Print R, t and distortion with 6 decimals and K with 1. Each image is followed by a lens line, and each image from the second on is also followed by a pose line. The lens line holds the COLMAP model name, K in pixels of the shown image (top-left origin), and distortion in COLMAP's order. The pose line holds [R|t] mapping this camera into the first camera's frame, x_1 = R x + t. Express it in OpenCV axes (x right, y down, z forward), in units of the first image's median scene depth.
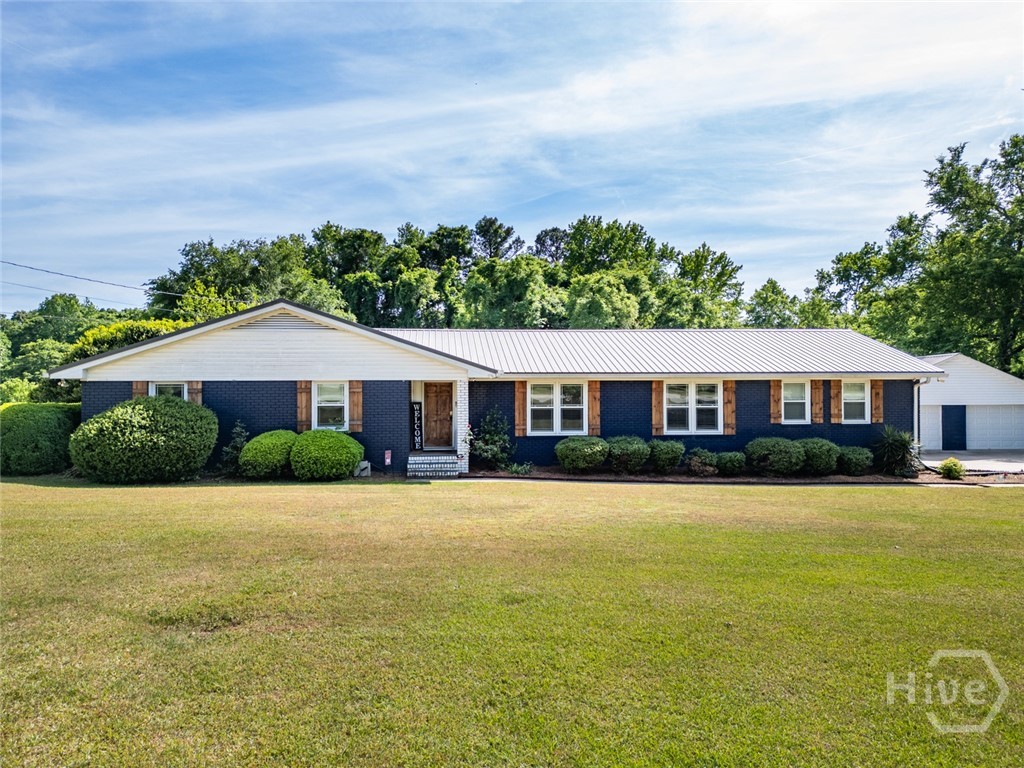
lens RADIAL K [[712.1, 0, 515.2], [0, 712.1, 388.0], [0, 0, 1]] dist [0.109967, -0.123536]
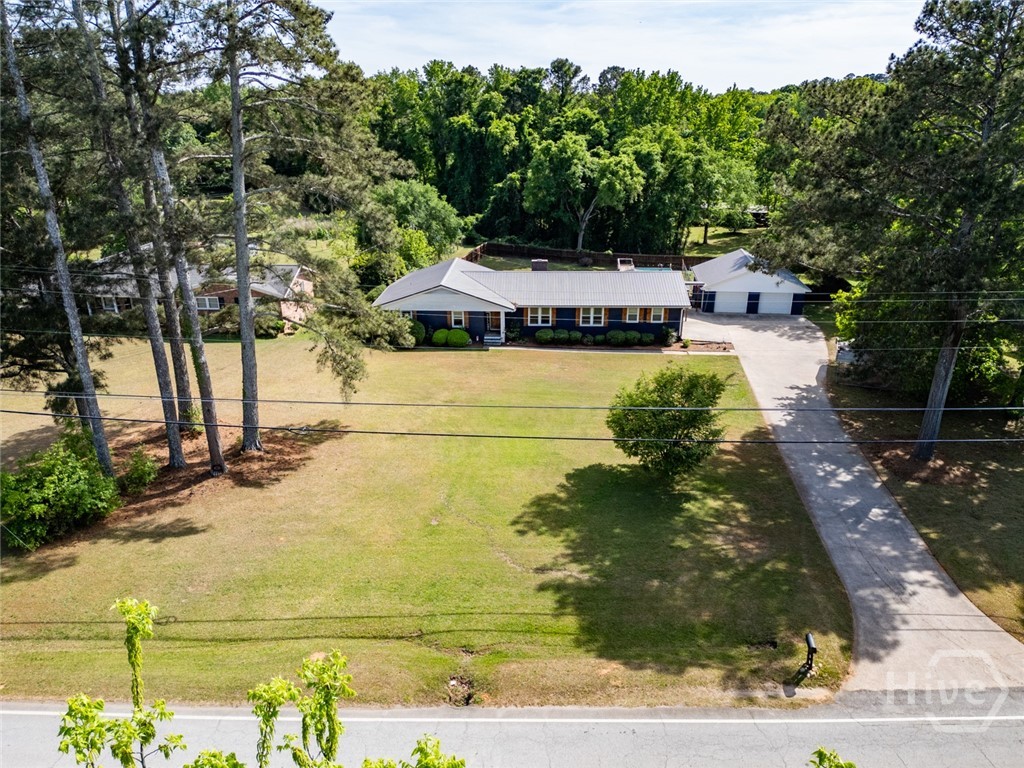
lens RADIAL K [[712.1, 0, 515.2], [0, 712.1, 388.0], [0, 0, 1]] dist [0.109967, -0.123536]
pose [[0.989842, 0.051061, -0.132689, 0.284792], [0.001094, 0.930520, 0.366240, -0.592249], [0.142171, -0.362665, 0.921011, -1.333063]]
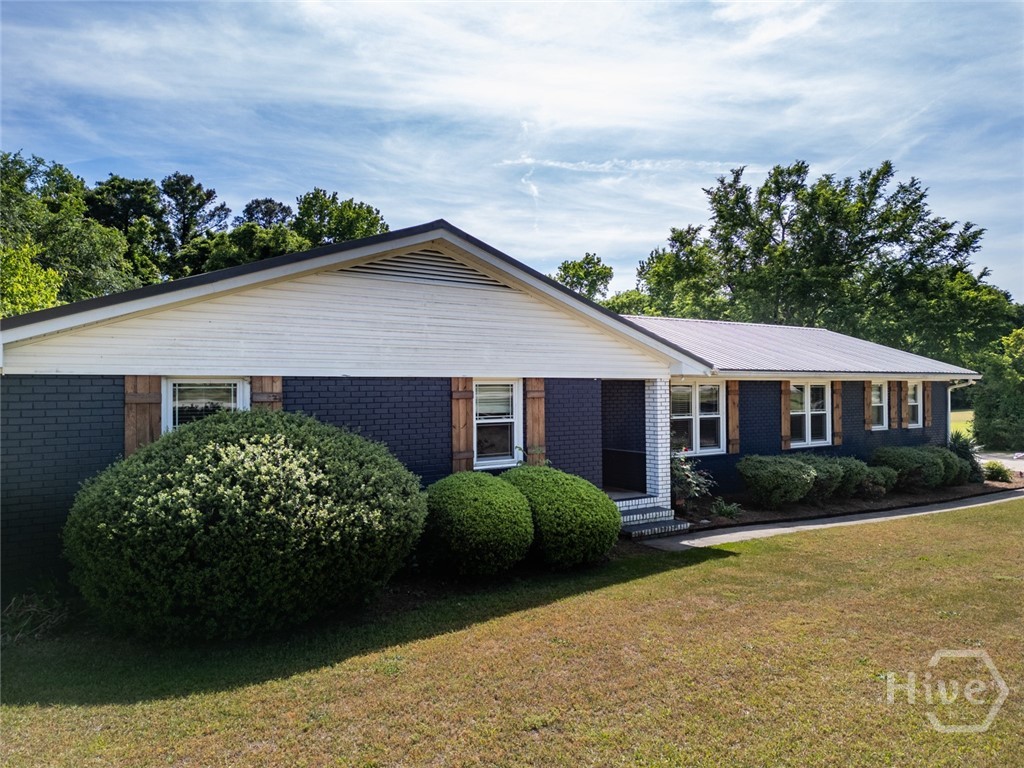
lens RADIAL K [[712.1, 0, 515.2], [0, 712.1, 388.0], [0, 0, 1]] dist [0.109967, -0.123536]
pose [[0.871437, 0.001715, 0.490504, -0.393707], [-0.002547, 0.999996, 0.001029, -0.002320], [-0.490500, -0.002146, 0.871438, 0.379627]]
